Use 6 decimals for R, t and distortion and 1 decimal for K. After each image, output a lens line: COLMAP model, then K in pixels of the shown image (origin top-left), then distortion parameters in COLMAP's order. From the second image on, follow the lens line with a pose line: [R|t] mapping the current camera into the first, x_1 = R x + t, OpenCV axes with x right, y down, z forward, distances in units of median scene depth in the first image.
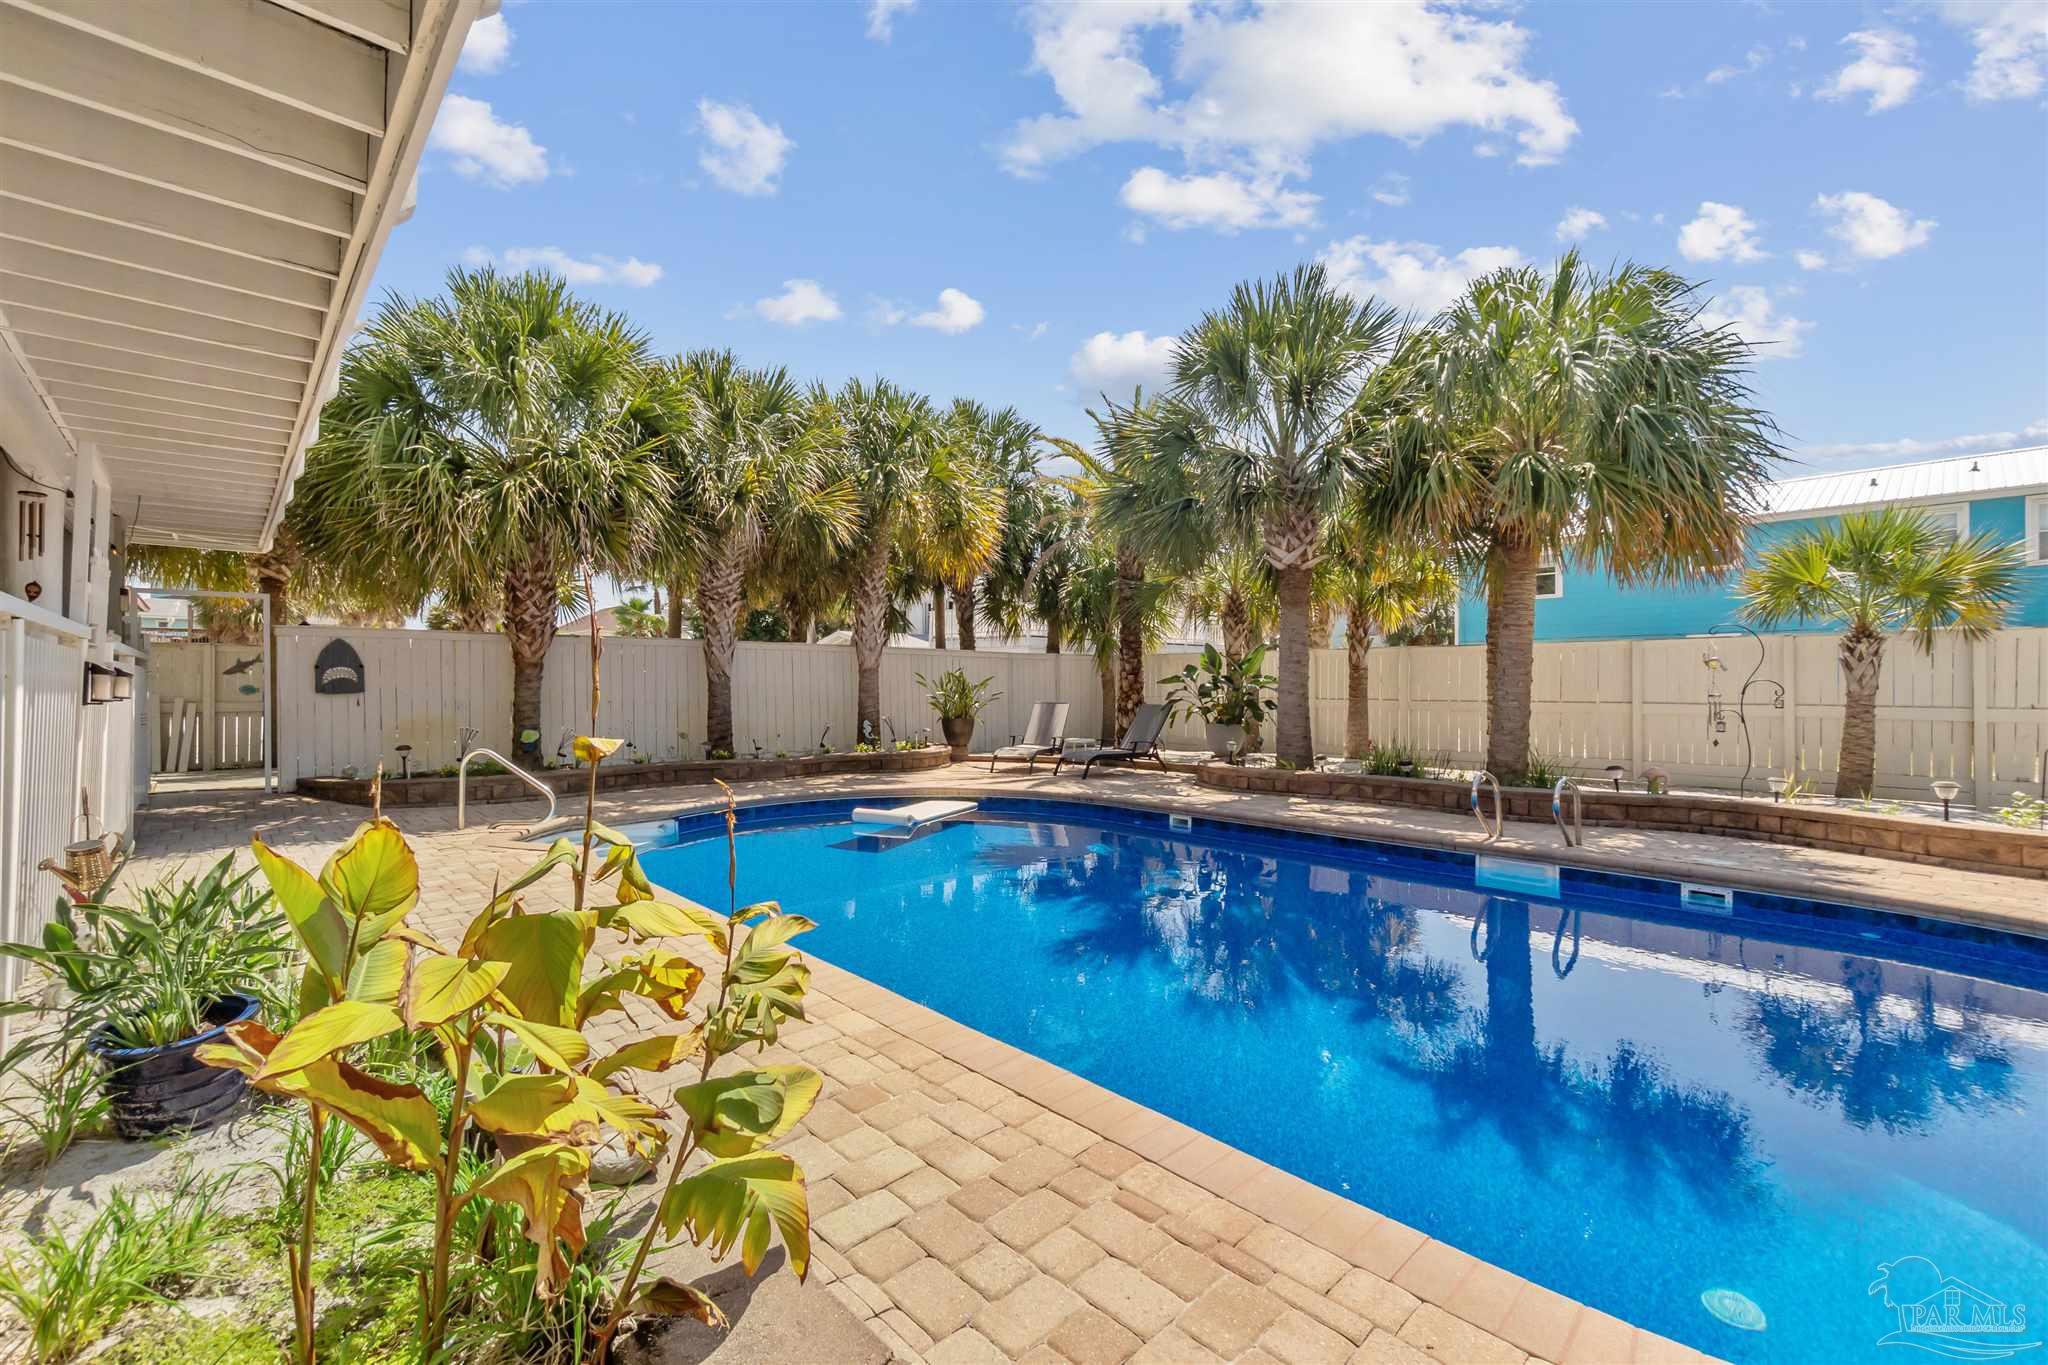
lens RADIAL K [[848.8, 0, 967.2], [0, 848.8, 682.4], [0, 0, 1]] dist [0.001799, -0.000038]
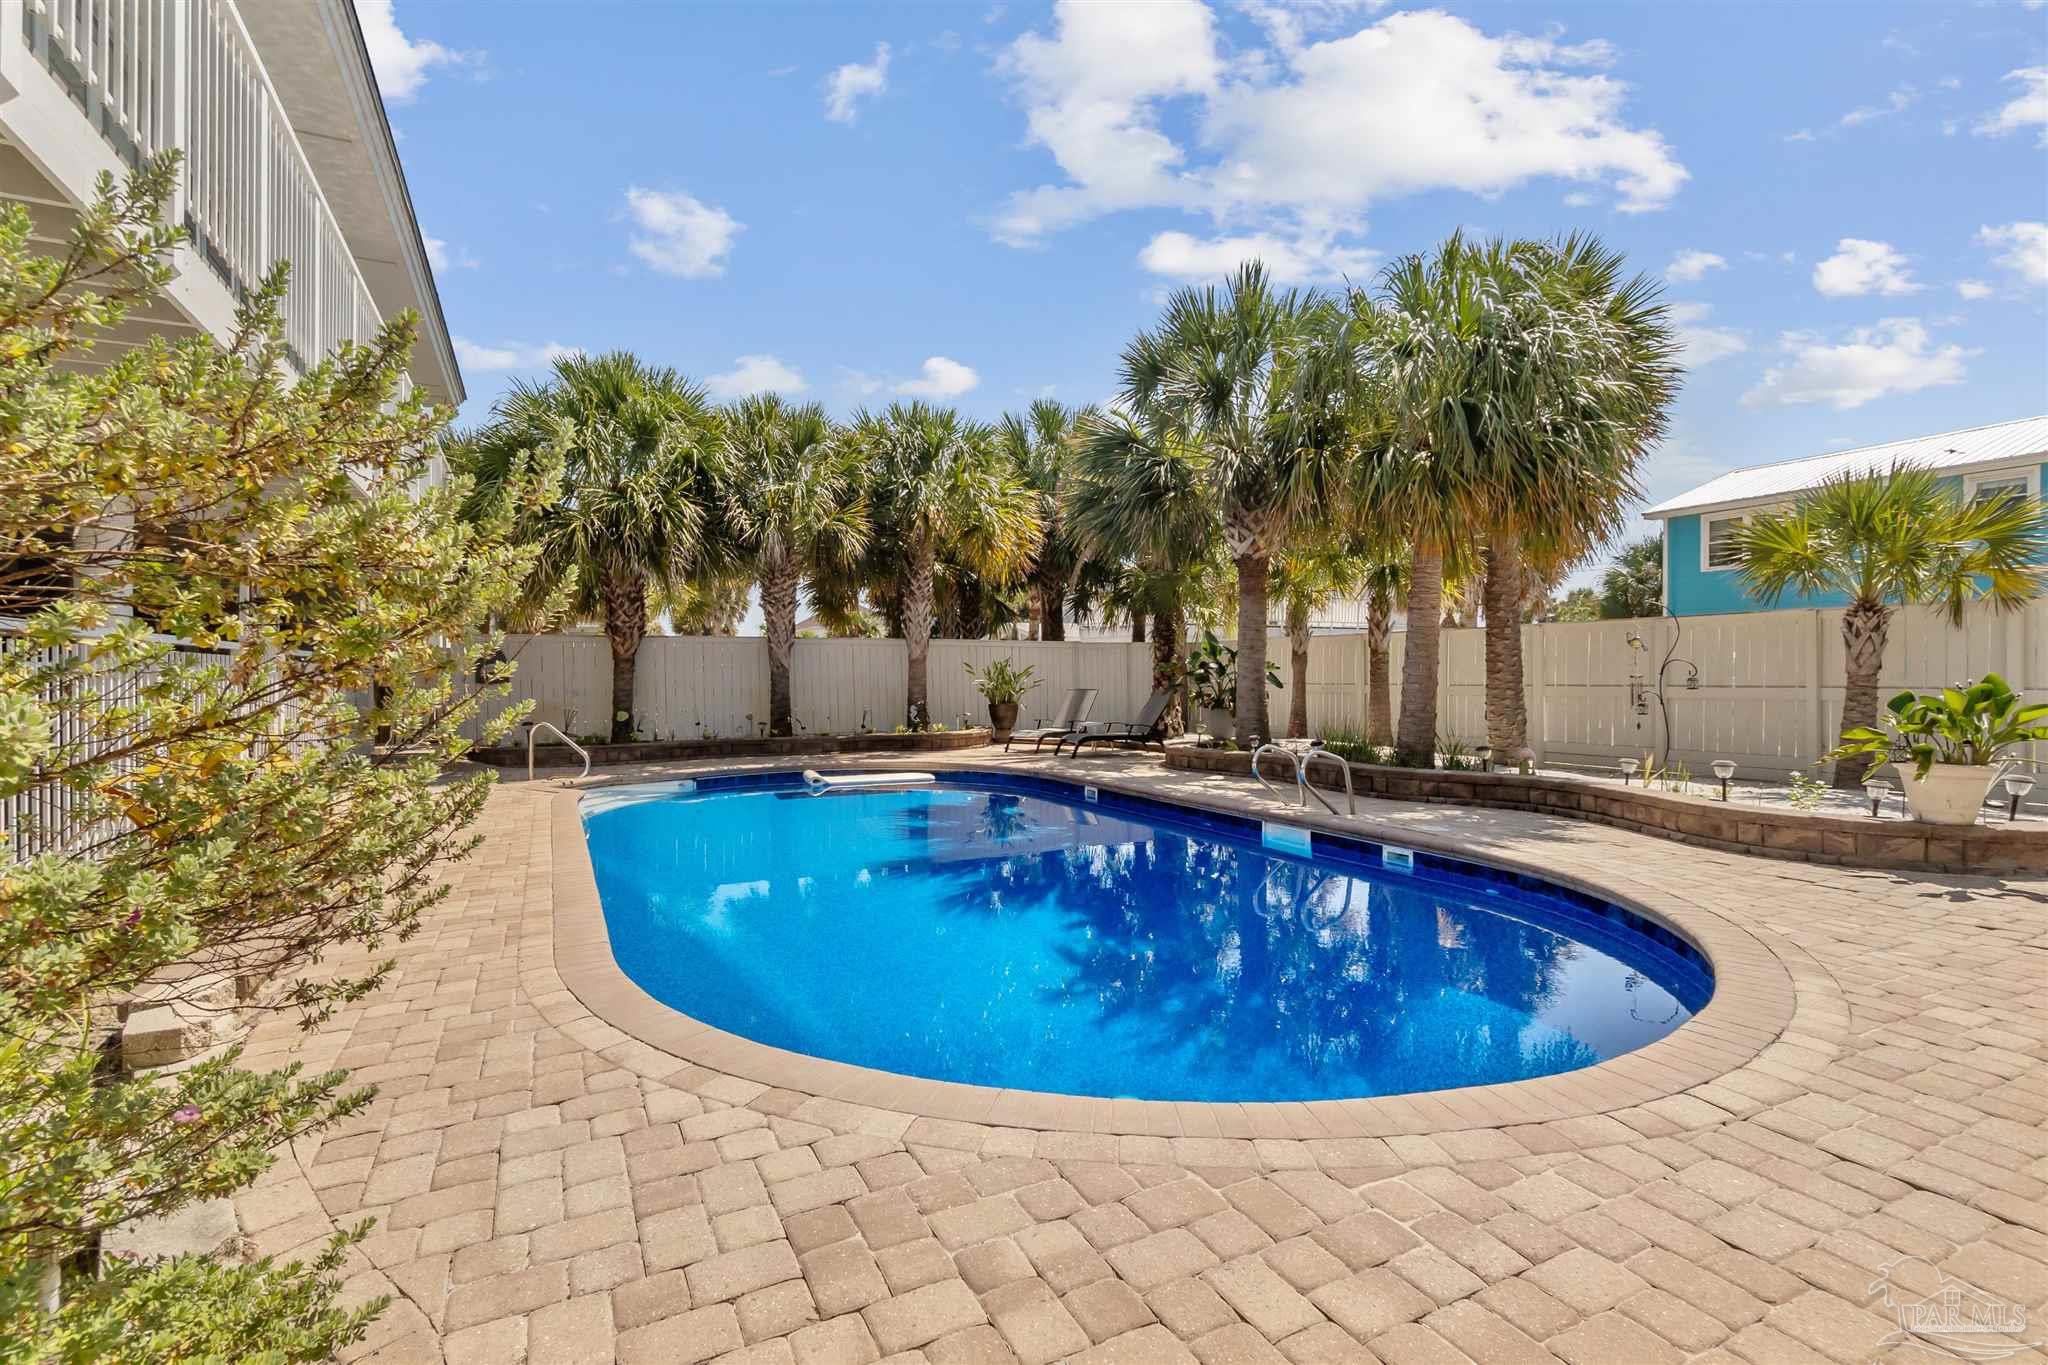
lens RADIAL K [[891.7, 0, 973.6], [0, 891.7, 679.5], [0, 0, 1]] dist [-0.004164, 0.000929]
pose [[0.961954, -0.007196, -0.273115, 0.369727], [0.009498, 0.999930, 0.007106, 0.003636], [0.273045, -0.009430, 0.961955, -0.150786]]
